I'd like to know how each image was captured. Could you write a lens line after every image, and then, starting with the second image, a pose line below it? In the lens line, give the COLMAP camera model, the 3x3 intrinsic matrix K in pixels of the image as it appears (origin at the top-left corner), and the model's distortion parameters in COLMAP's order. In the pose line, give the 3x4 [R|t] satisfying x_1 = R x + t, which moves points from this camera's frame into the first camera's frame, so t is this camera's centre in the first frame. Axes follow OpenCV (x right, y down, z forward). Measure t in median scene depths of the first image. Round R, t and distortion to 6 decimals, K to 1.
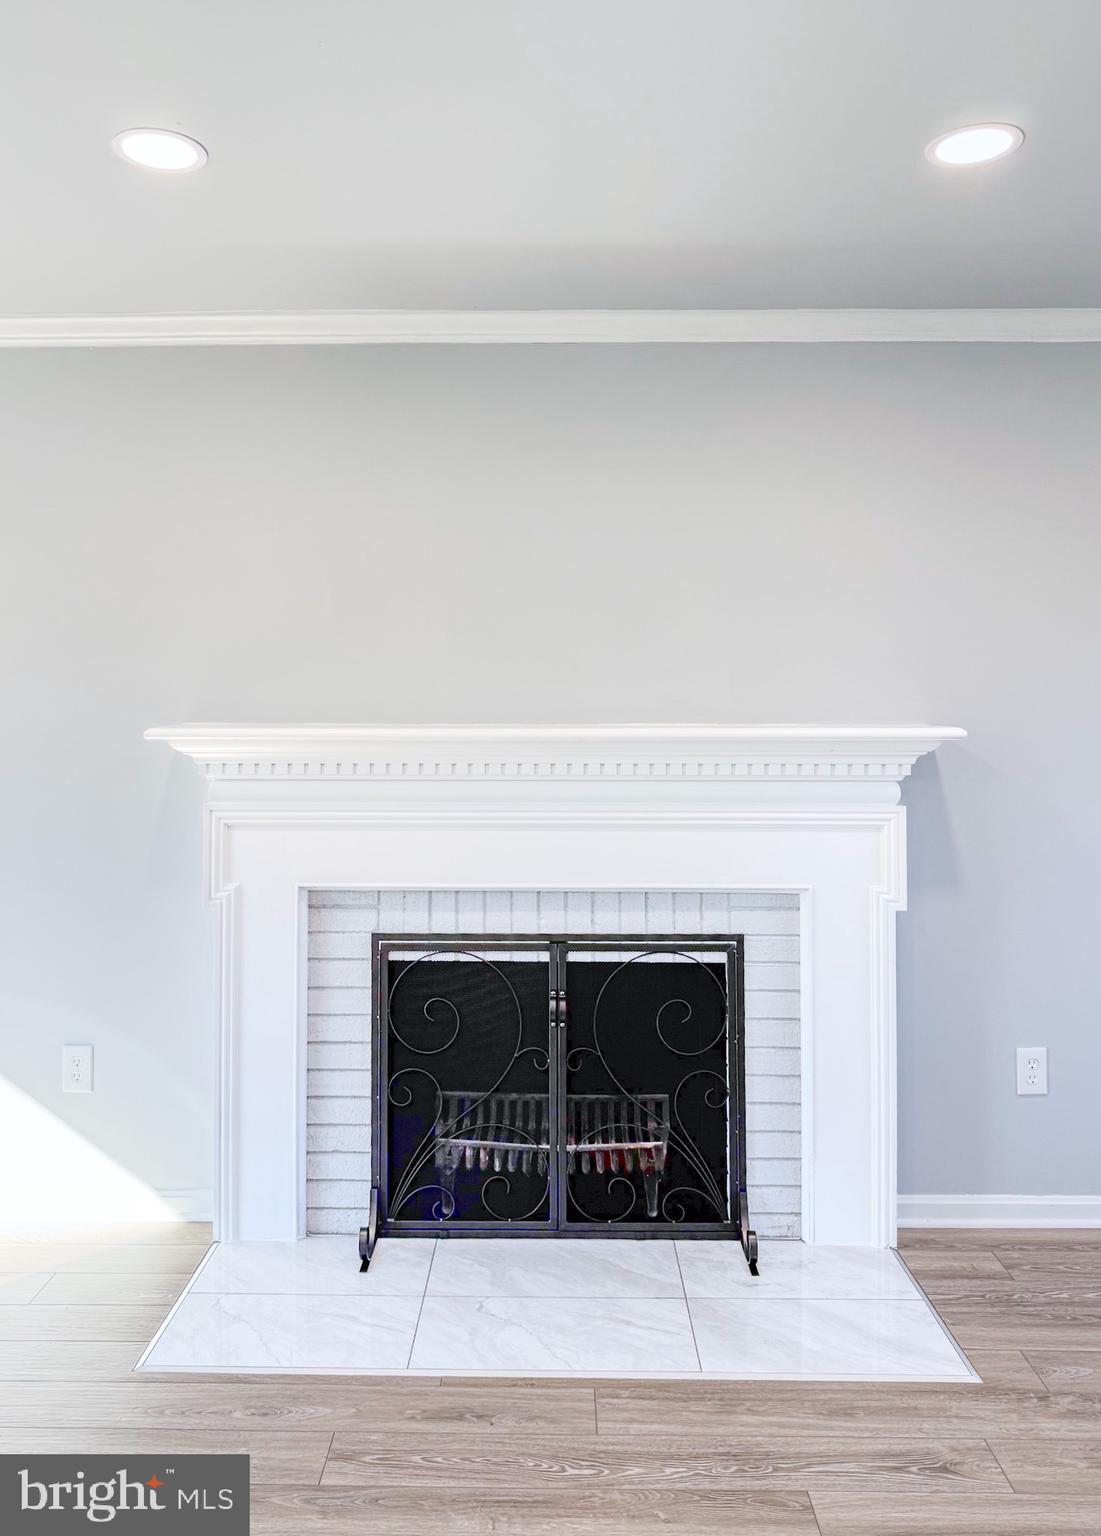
lens RADIAL K [[1164.2, 0, 549.0], [0, 1164.2, 650.2], [0, 0, 1]] dist [-0.010906, -0.004341]
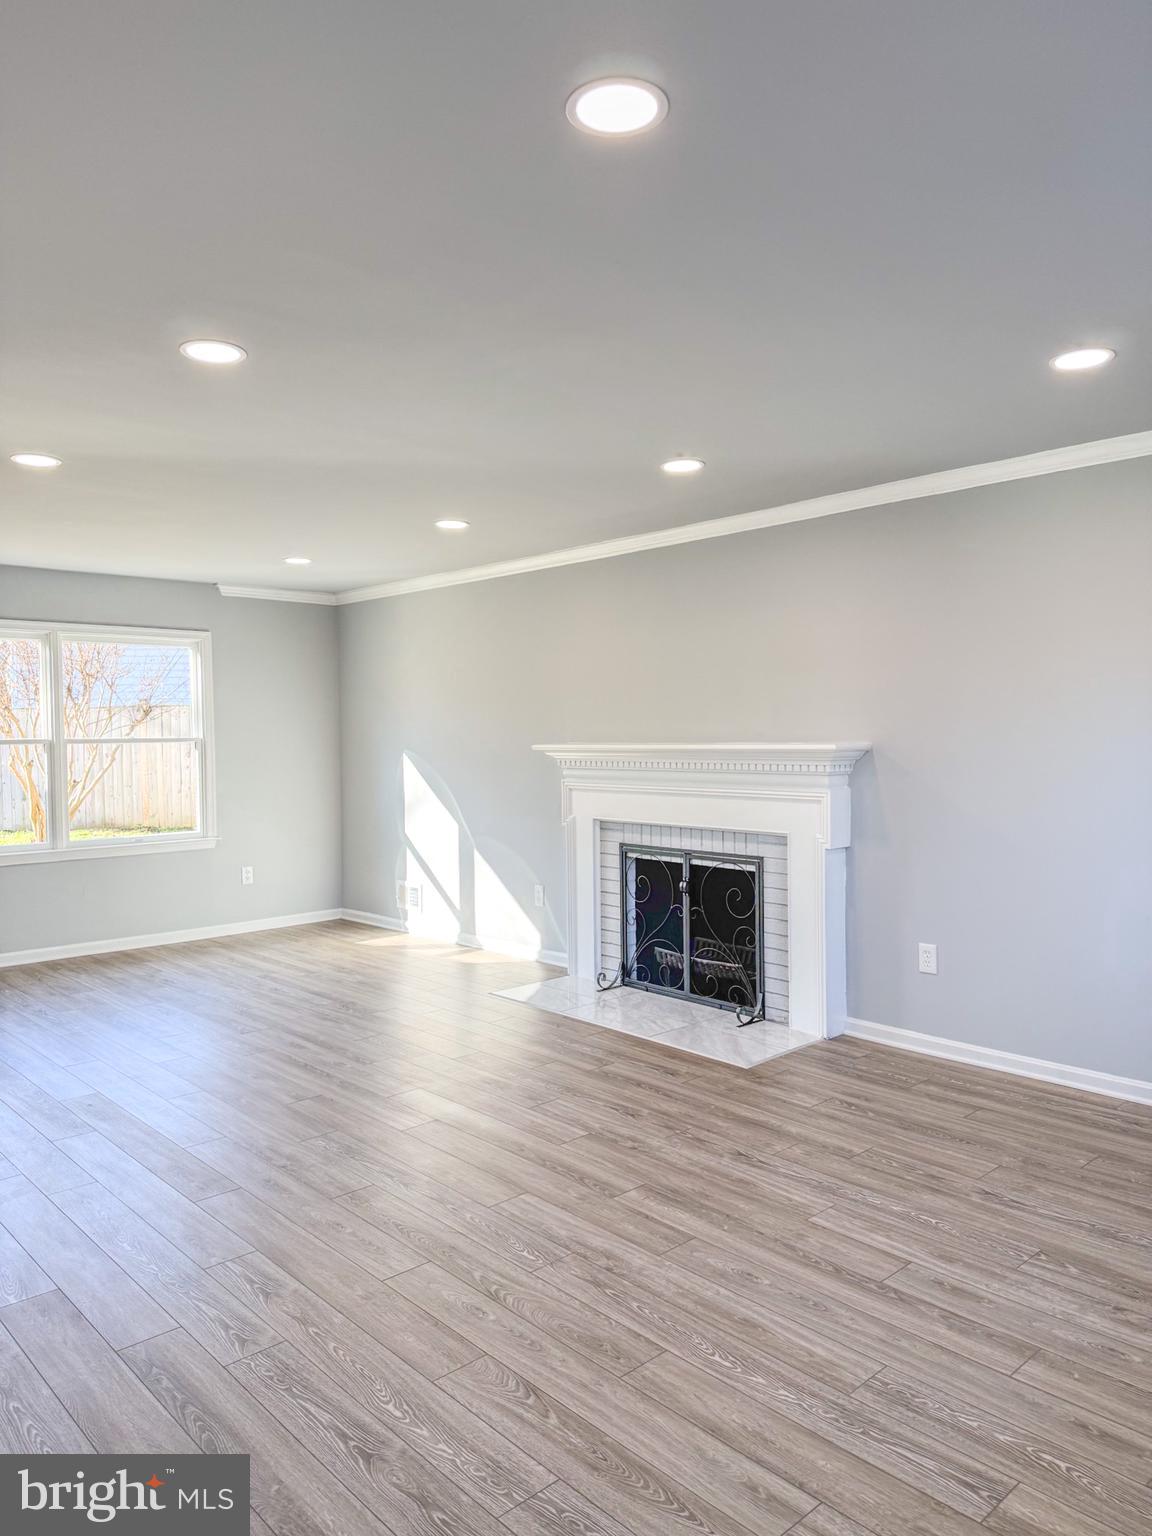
lens RADIAL K [[1111.3, 0, 576.0], [0, 1111.3, 768.0], [0, 0, 1]] dist [0.167099, -0.362422]
pose [[0.677158, 0.015111, -0.735683, 1.261488], [0.052812, 0.996213, 0.069073, -0.032022], [0.733940, -0.085626, 0.673795, -0.389858]]
